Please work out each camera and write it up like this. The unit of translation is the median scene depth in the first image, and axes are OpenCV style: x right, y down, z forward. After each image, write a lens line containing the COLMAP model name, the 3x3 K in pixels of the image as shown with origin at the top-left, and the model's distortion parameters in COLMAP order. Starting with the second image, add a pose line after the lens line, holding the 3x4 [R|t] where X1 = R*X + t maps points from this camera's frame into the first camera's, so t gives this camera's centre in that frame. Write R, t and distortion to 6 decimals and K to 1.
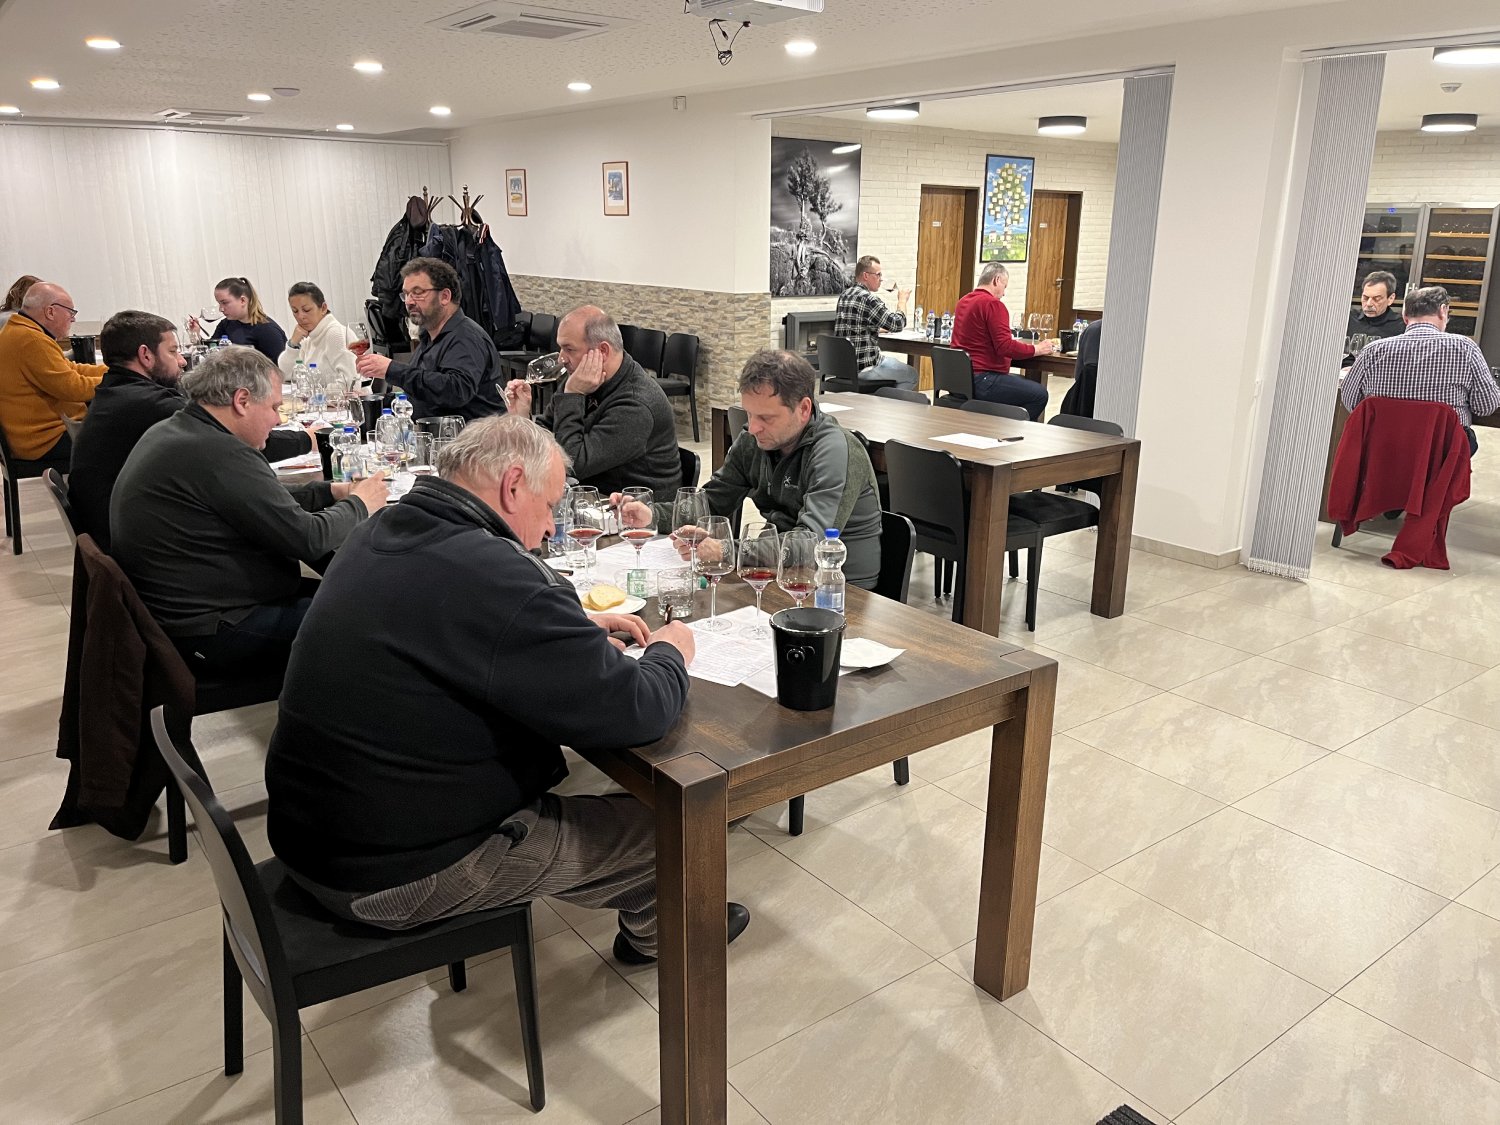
lens RADIAL K [[1127.8, 0, 760.3], [0, 1127.8, 561.9], [0, 0, 1]] dist [0.055582, -0.074208]
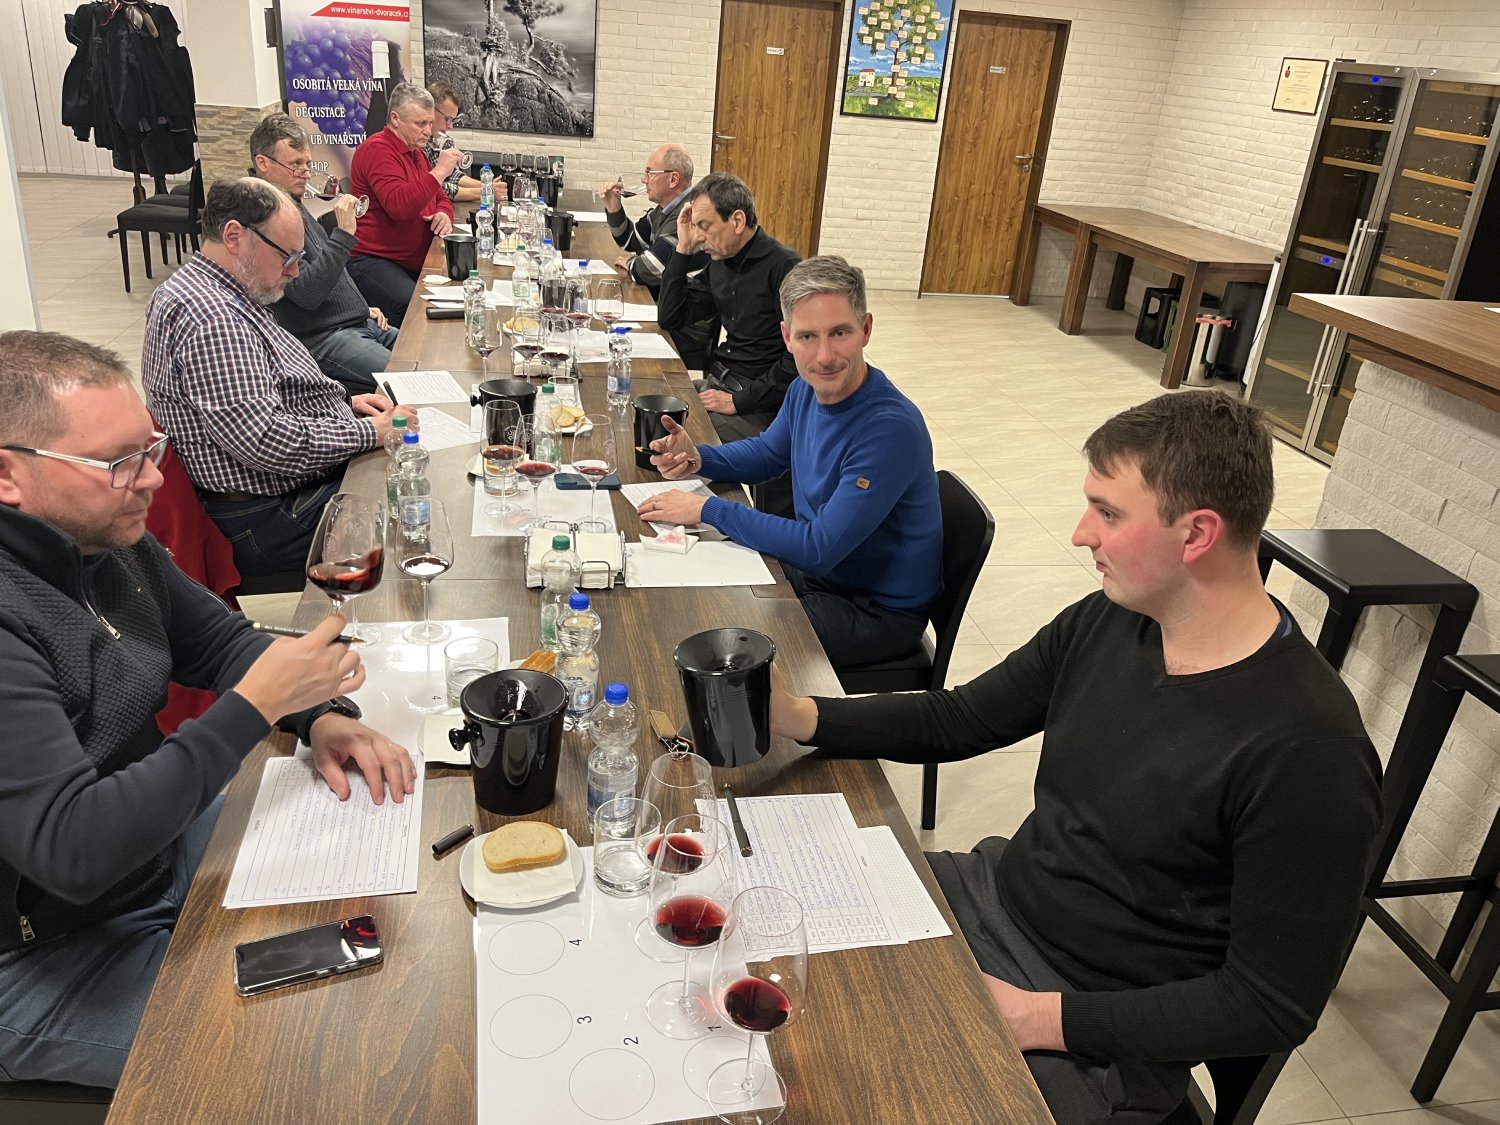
lens RADIAL K [[1127.8, 0, 743.5], [0, 1127.8, 573.7], [0, 0, 1]] dist [0.055582, -0.074208]
pose [[0.887819, 0.251440, -0.385428, 0.564488], [-0.197494, 0.964667, 0.174394, -0.117539], [0.415660, -0.078710, 0.906108, 0.369012]]
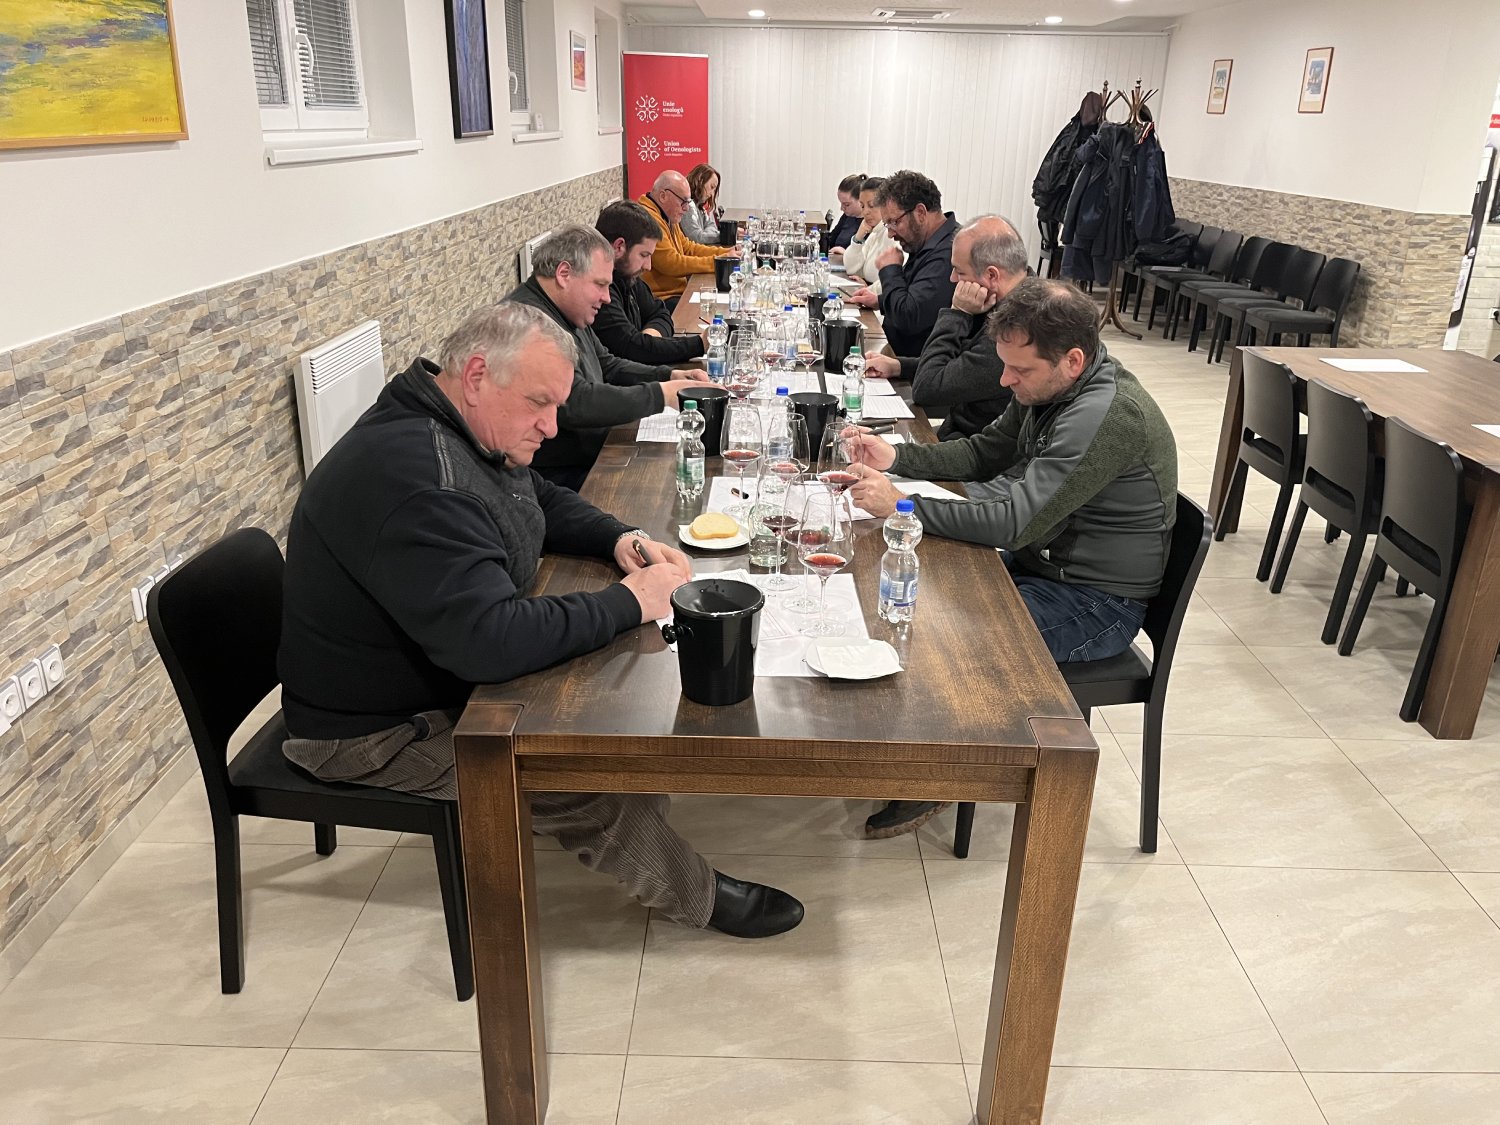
lens RADIAL K [[1127.8, 0, 759.4], [0, 1127.8, 564.9], [0, 0, 1]] dist [0.055582, -0.074208]
pose [[0.790040, 0.232025, -0.567451, 0.103823], [-0.187380, 0.972708, 0.136848, -0.017266], [0.583717, -0.001787, 0.811955, 0.070152]]
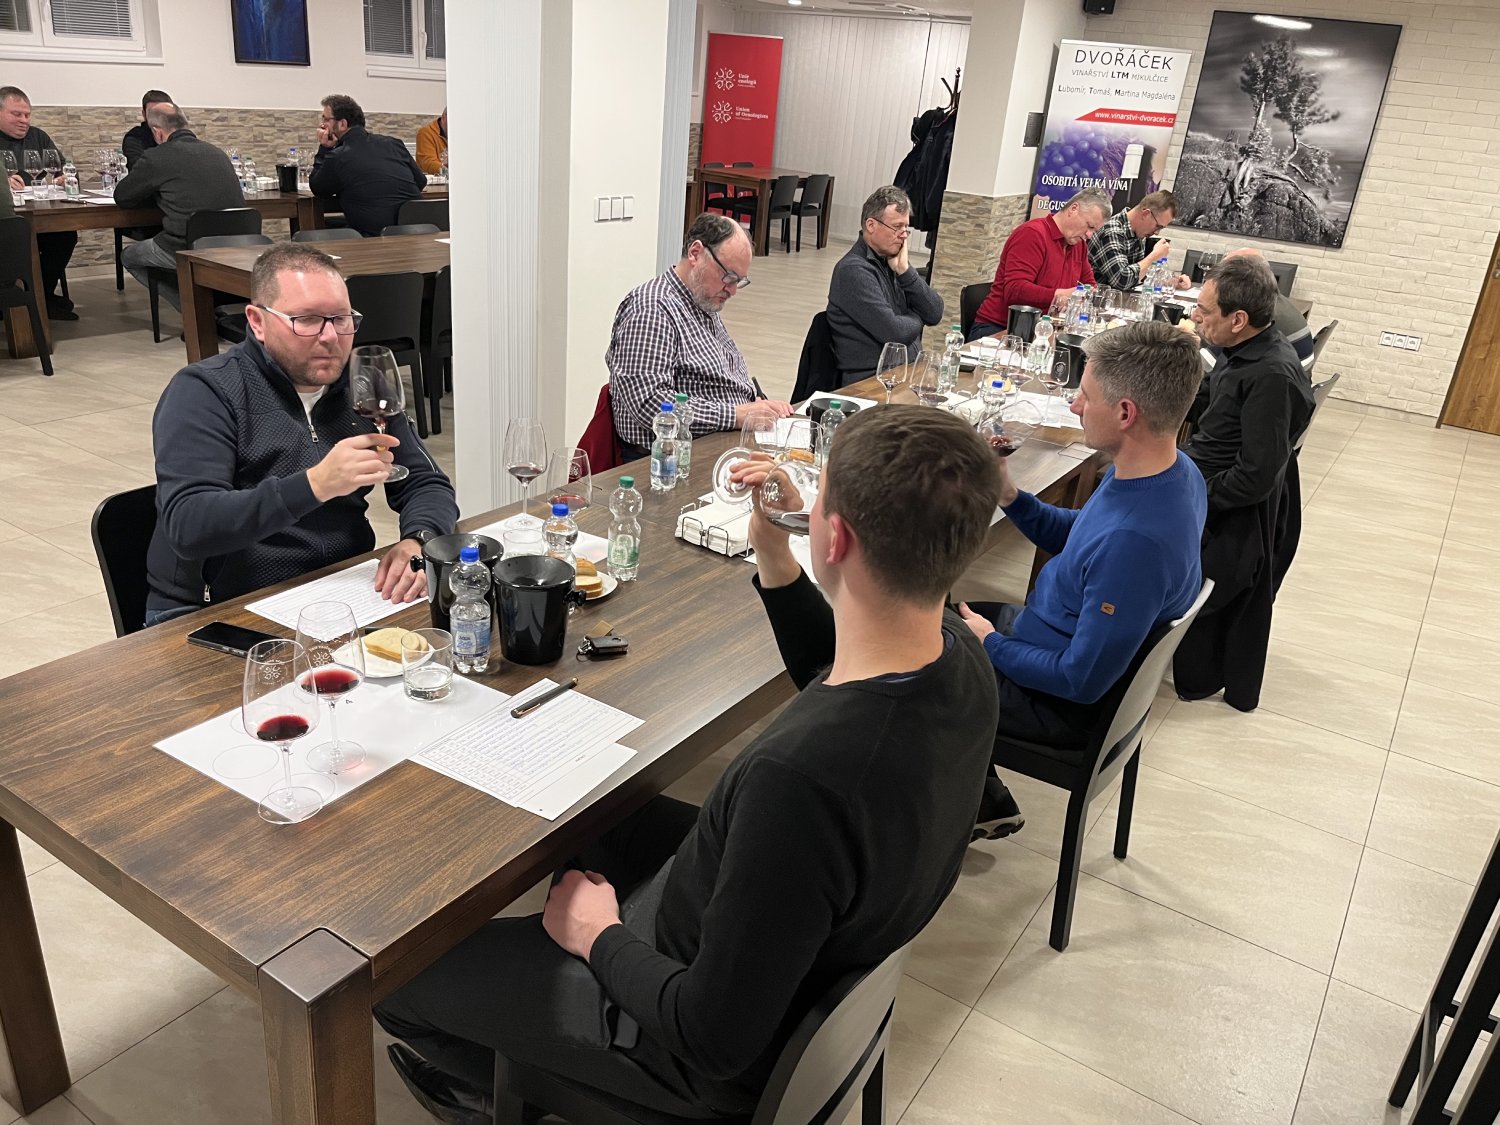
lens RADIAL K [[1127.8, 0, 756.8], [0, 1127.8, 573.6], [0, 0, 1]] dist [0.055582, -0.074208]
pose [[0.340287, 0.397130, -0.852345, 0.674916], [-0.343491, 0.896297, 0.280474, -0.140339], [0.875339, 0.197331, 0.441409, 0.451227]]
